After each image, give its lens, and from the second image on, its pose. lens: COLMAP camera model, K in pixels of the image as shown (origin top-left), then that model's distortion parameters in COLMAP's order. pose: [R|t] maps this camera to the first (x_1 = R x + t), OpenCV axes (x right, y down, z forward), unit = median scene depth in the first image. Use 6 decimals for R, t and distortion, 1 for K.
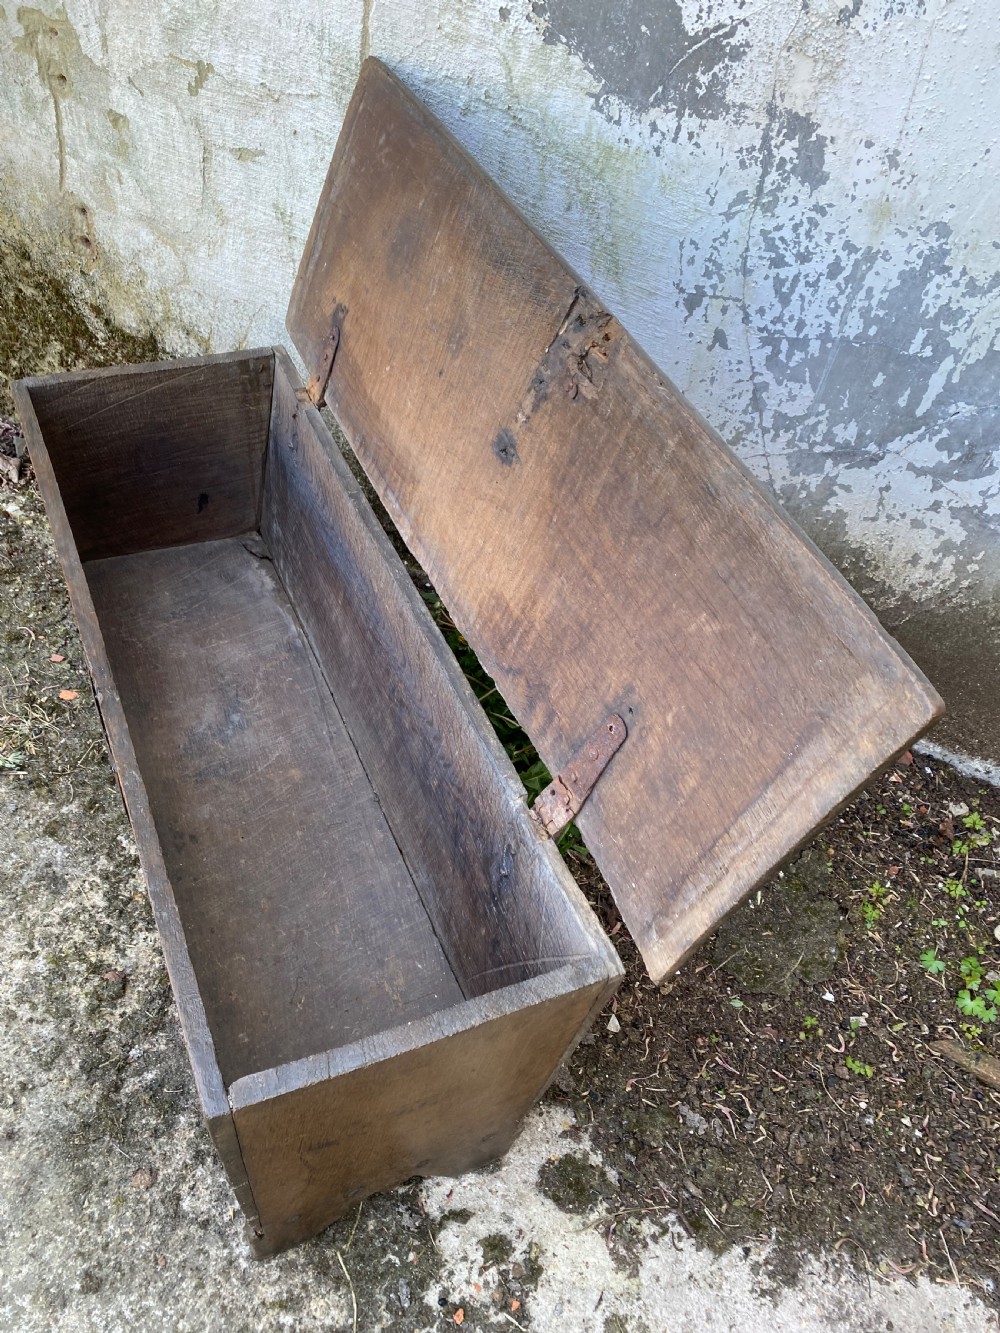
lens RADIAL K [[1029.5, 0, 491.0], [0, 1029.5, 666.3], [0, 0, 1]] dist [0.019056, -0.014062]
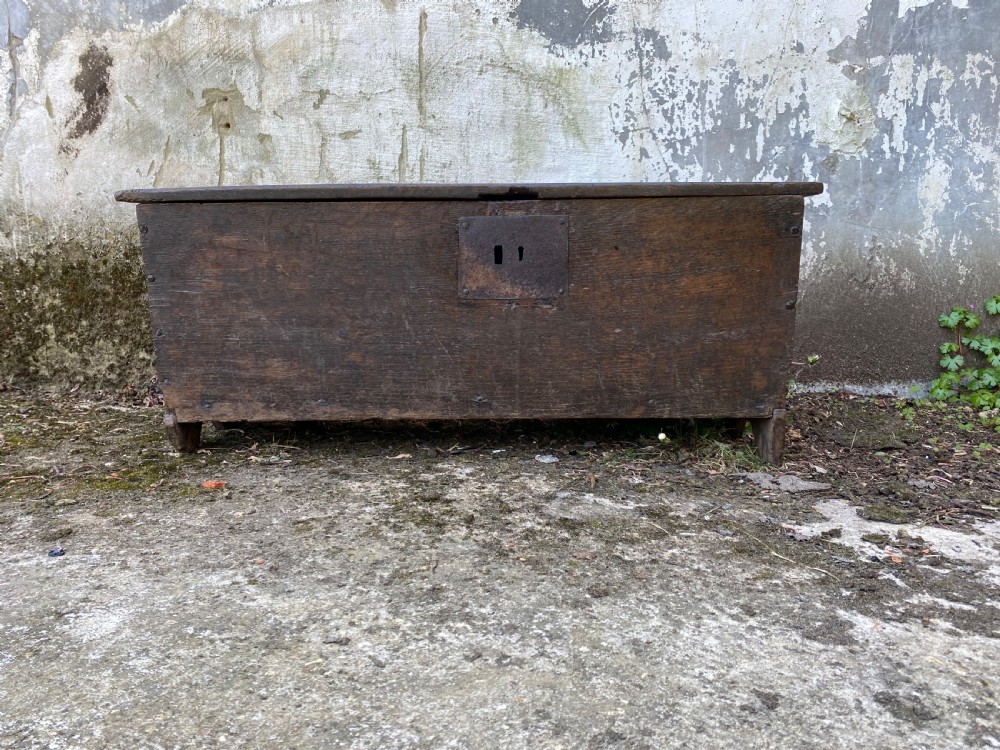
lens RADIAL K [[772.3, 0, 496.8], [0, 772.3, 371.6], [0, 0, 1]] dist [0.019056, -0.014062]
pose [[0.927074, -0.189489, 0.323461, -0.561465], [0.348483, 0.753651, -0.557288, 0.677177], [-0.138177, 0.629368, 0.764724, 0.258131]]
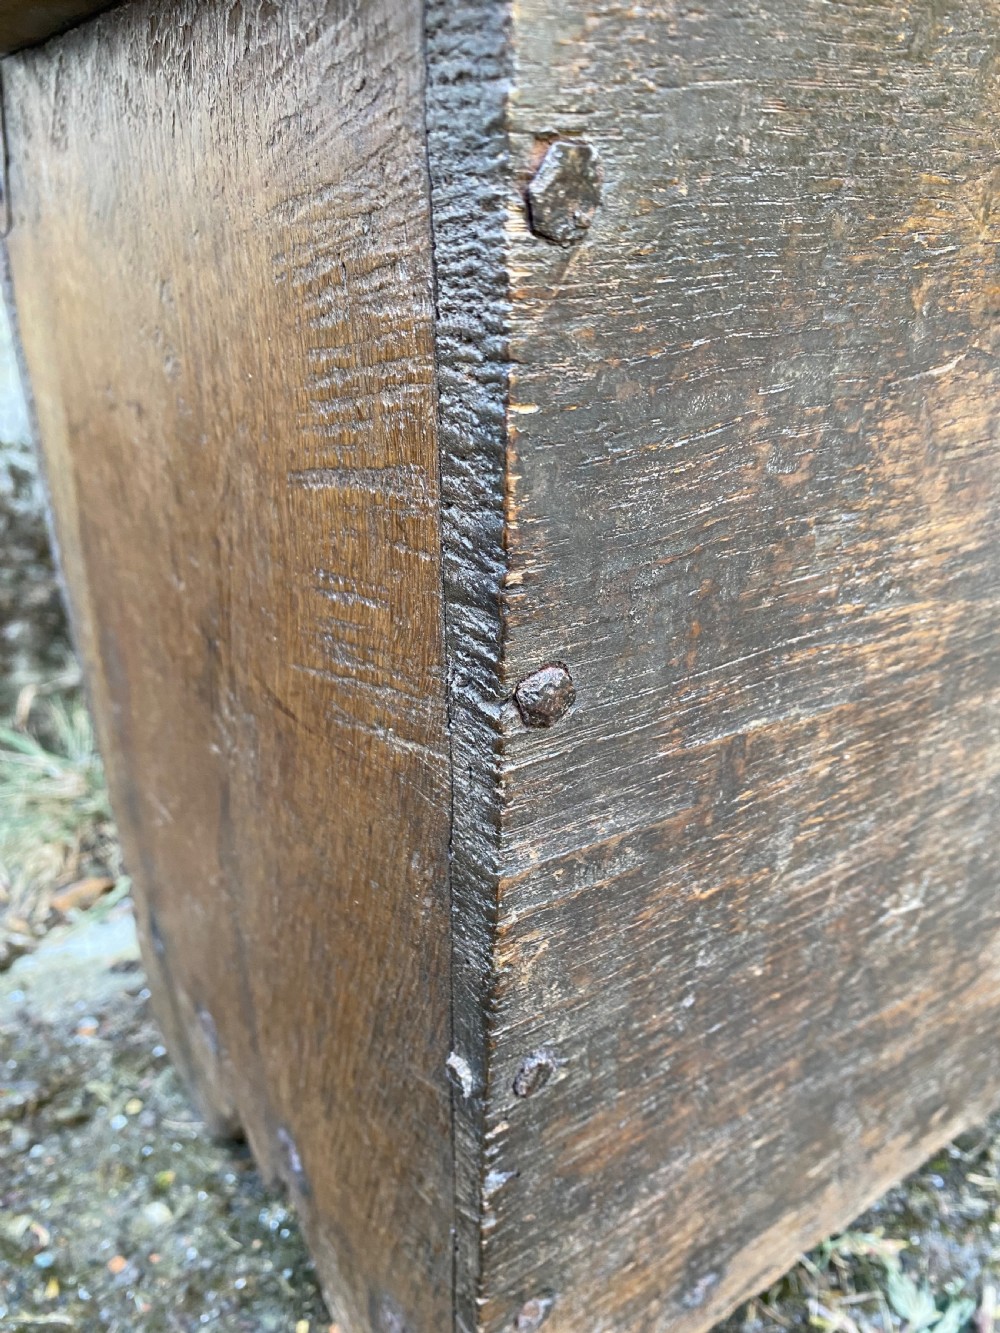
lens RADIAL K [[1029.5, 0, 502.3], [0, 1029.5, 673.5], [0, 0, 1]] dist [0.019056, -0.014062]
pose [[0.561236, -0.441469, 0.700085, -0.721183], [0.684538, 0.723043, -0.092827, -0.083853], [-0.465212, 0.531333, 0.708000, 0.881885]]
